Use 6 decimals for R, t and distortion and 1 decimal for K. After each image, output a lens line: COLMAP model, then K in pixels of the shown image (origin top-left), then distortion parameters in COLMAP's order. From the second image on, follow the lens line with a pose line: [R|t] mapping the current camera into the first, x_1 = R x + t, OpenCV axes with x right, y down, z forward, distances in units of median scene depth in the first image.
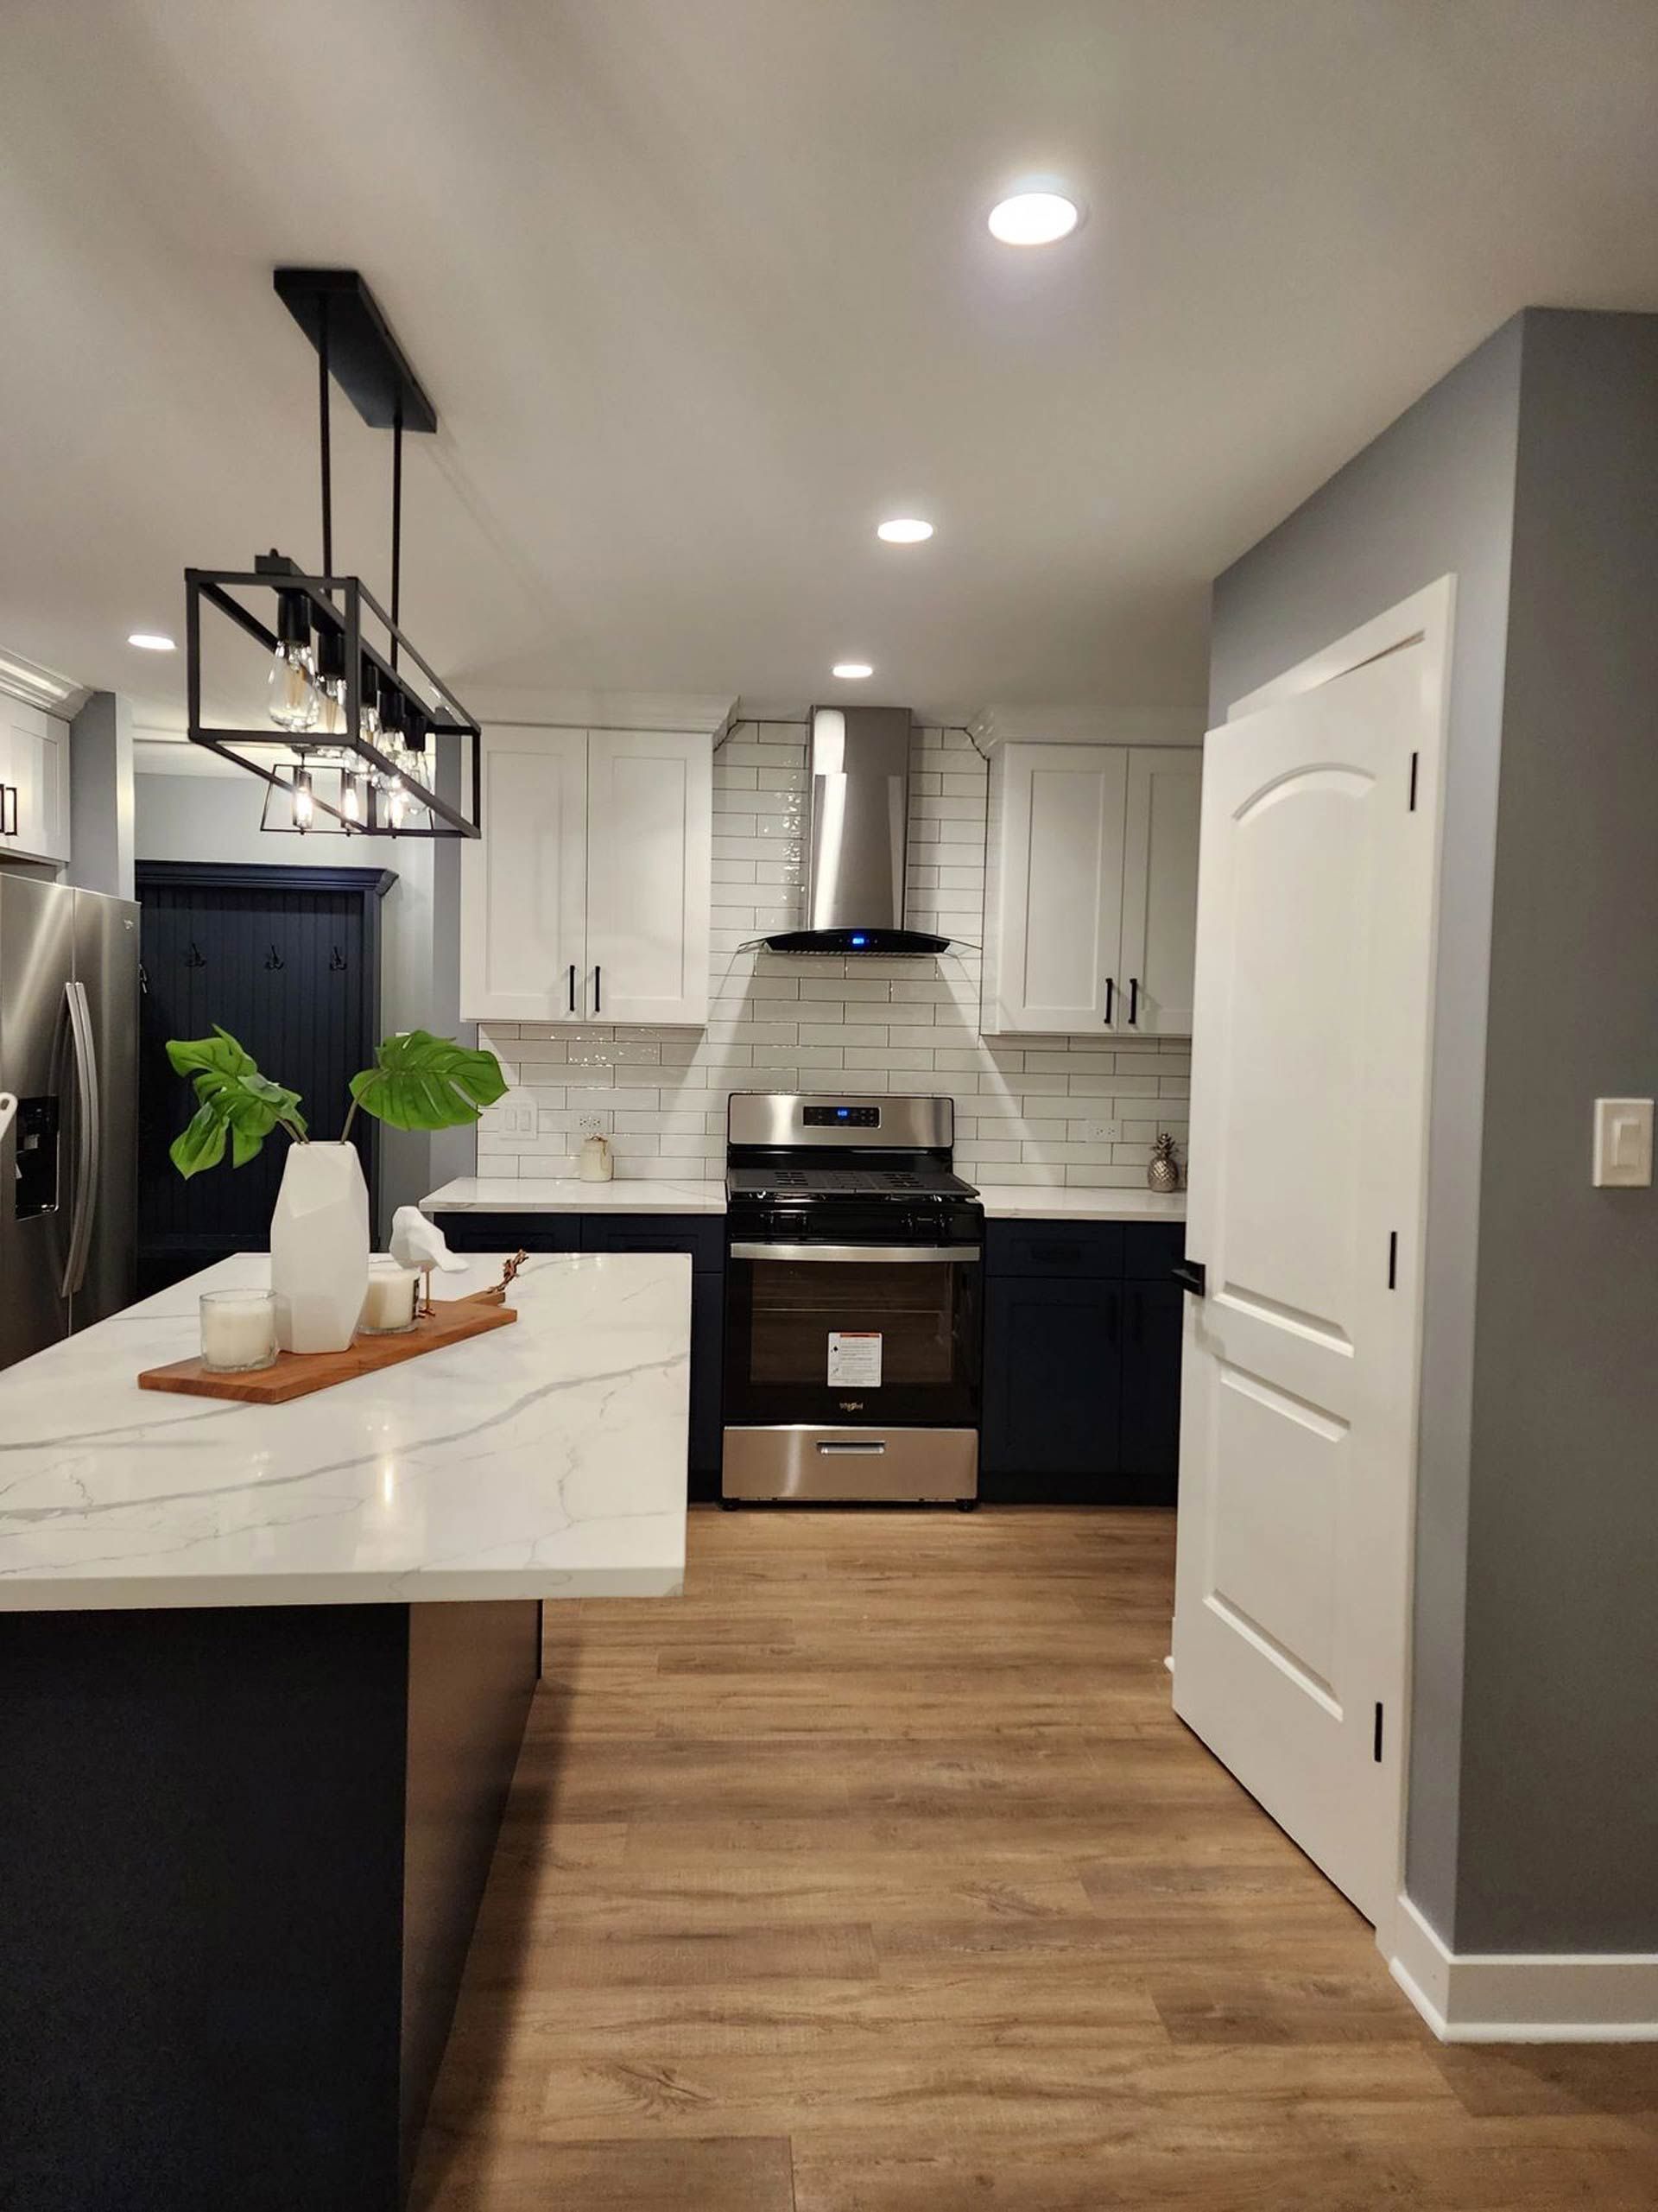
lens RADIAL K [[1489.4, 0, 829.0], [0, 1489.4, 1106.0], [0, 0, 1]] dist [-0.031138, -0.004423]
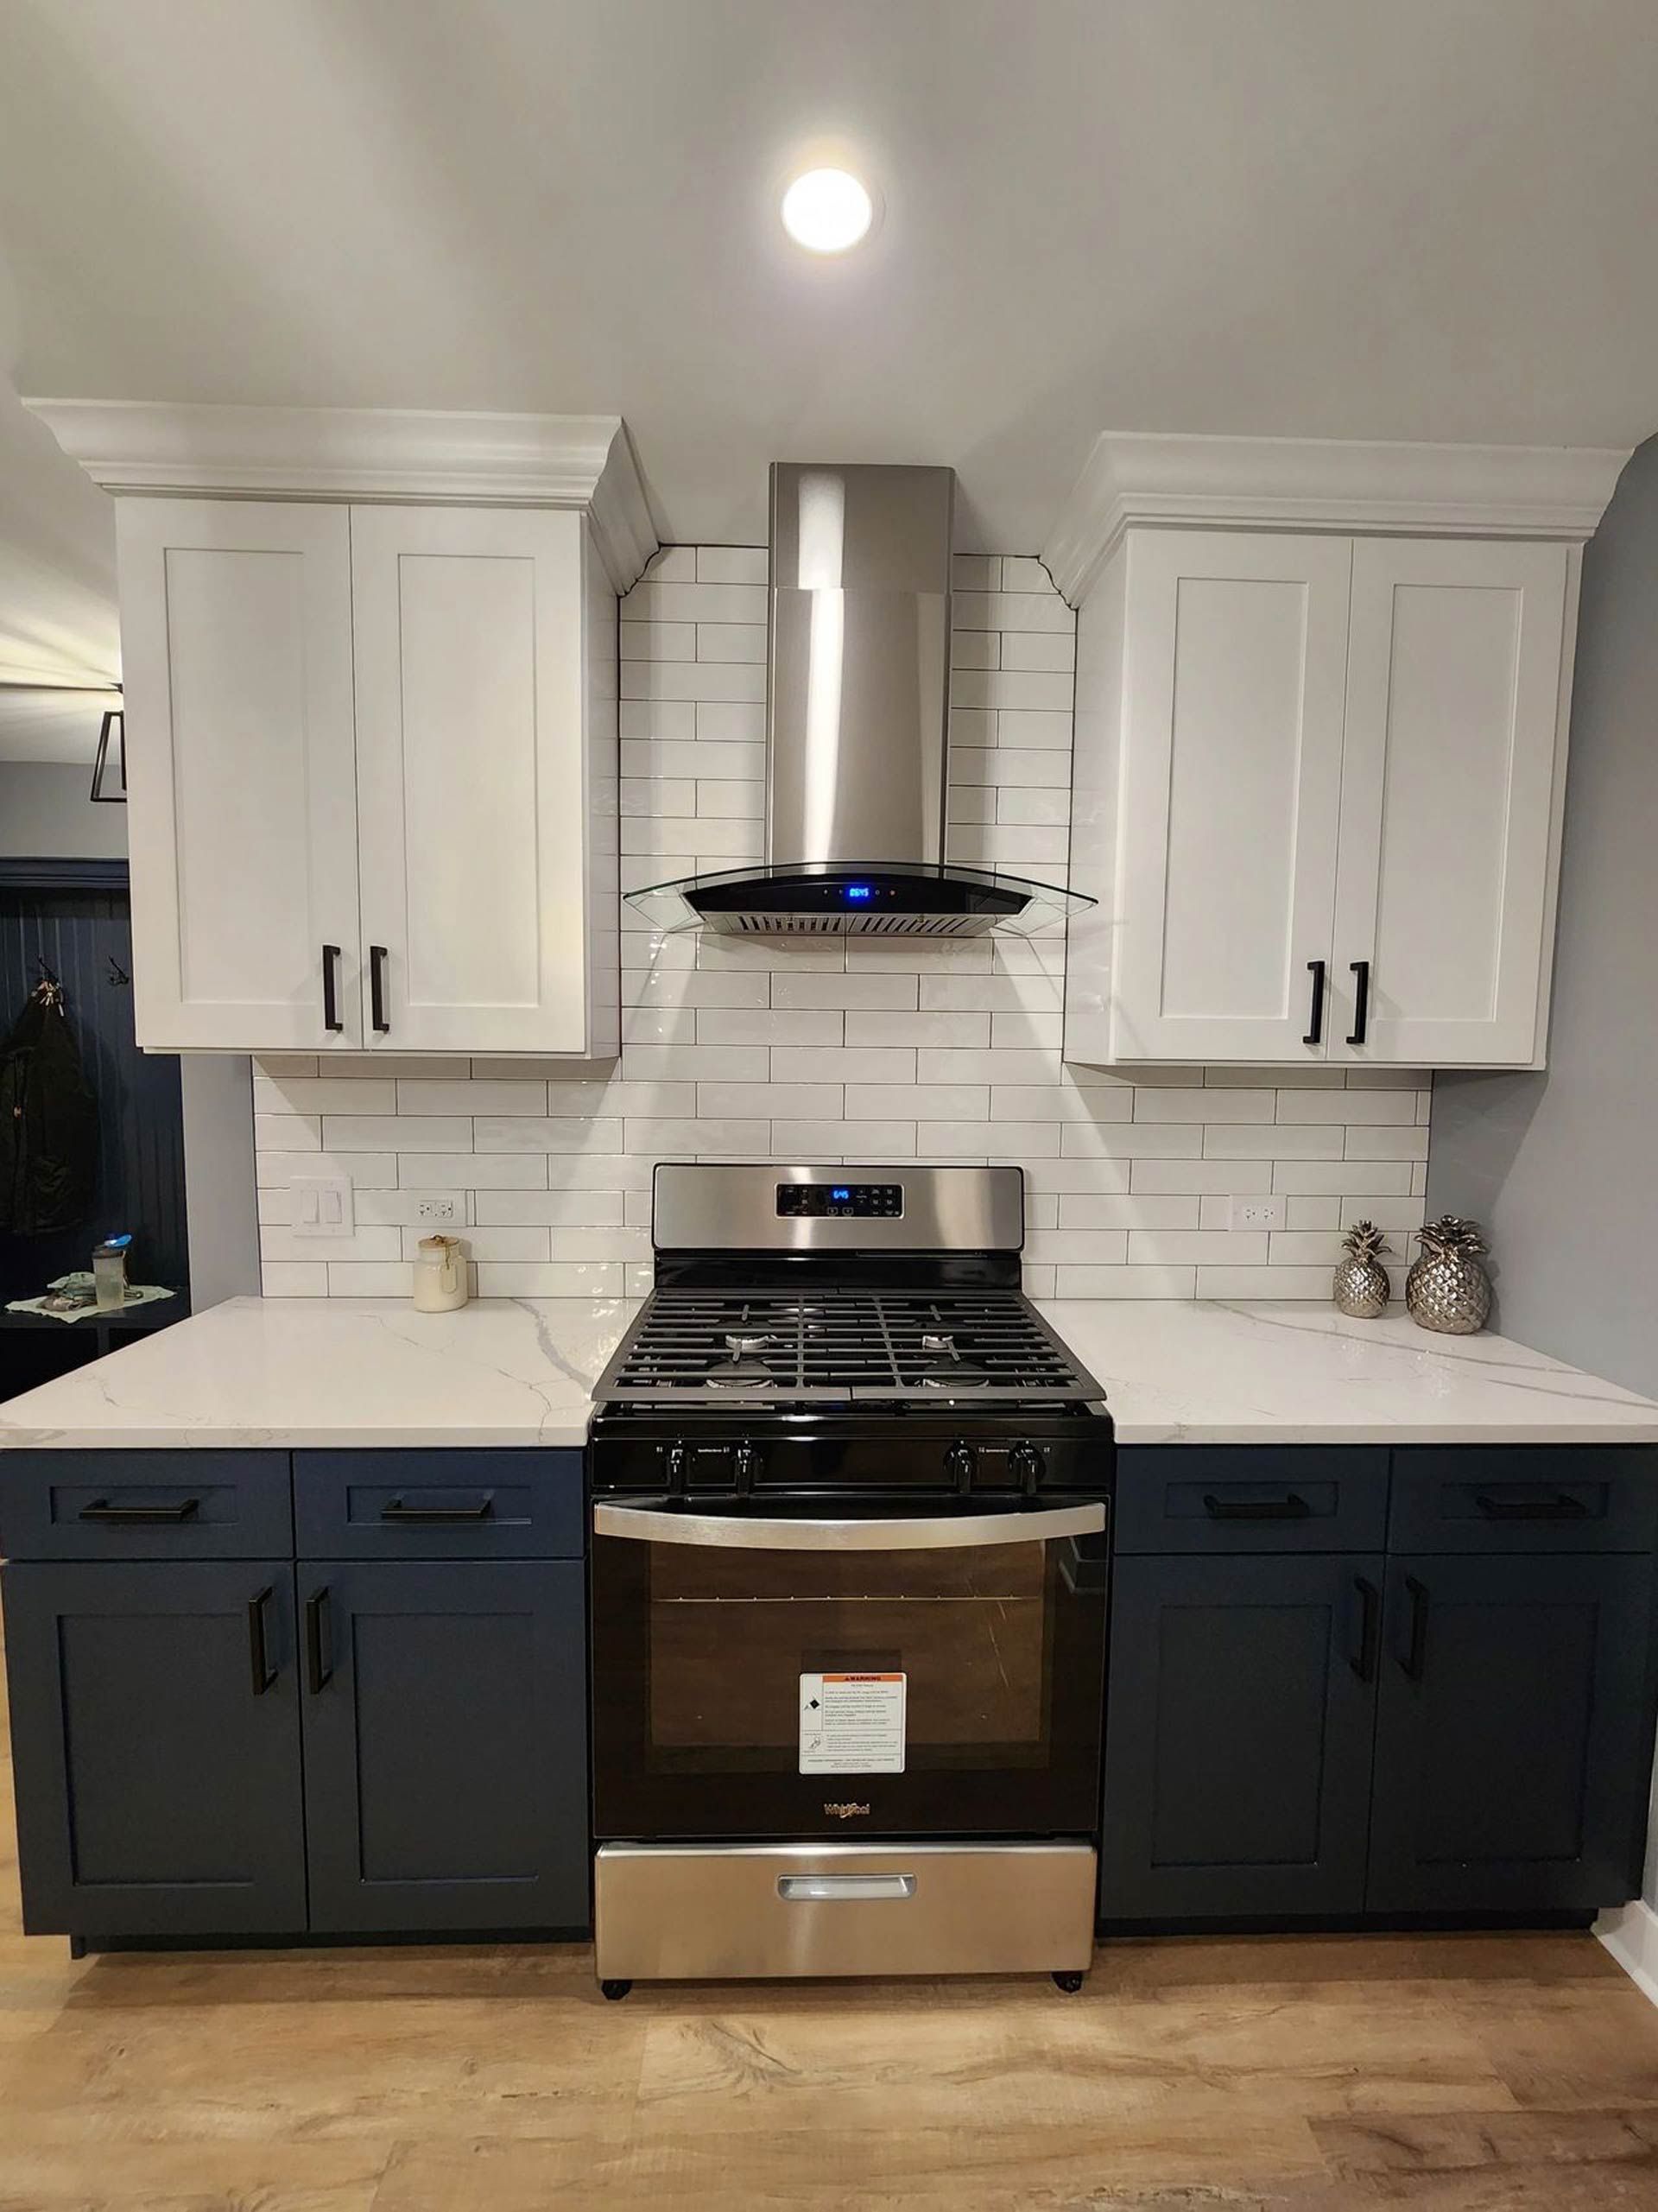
lens RADIAL K [[1371.5, 0, 823.1], [0, 1371.5, 1183.1], [0, 0, 1]] dist [-0.048937, -0.000880]
pose [[0.999651, -0.006535, -0.025605, 0.018217], [0.007803, 0.998731, 0.049759, -0.031049], [0.025247, -0.049941, 0.998433, 0.494933]]
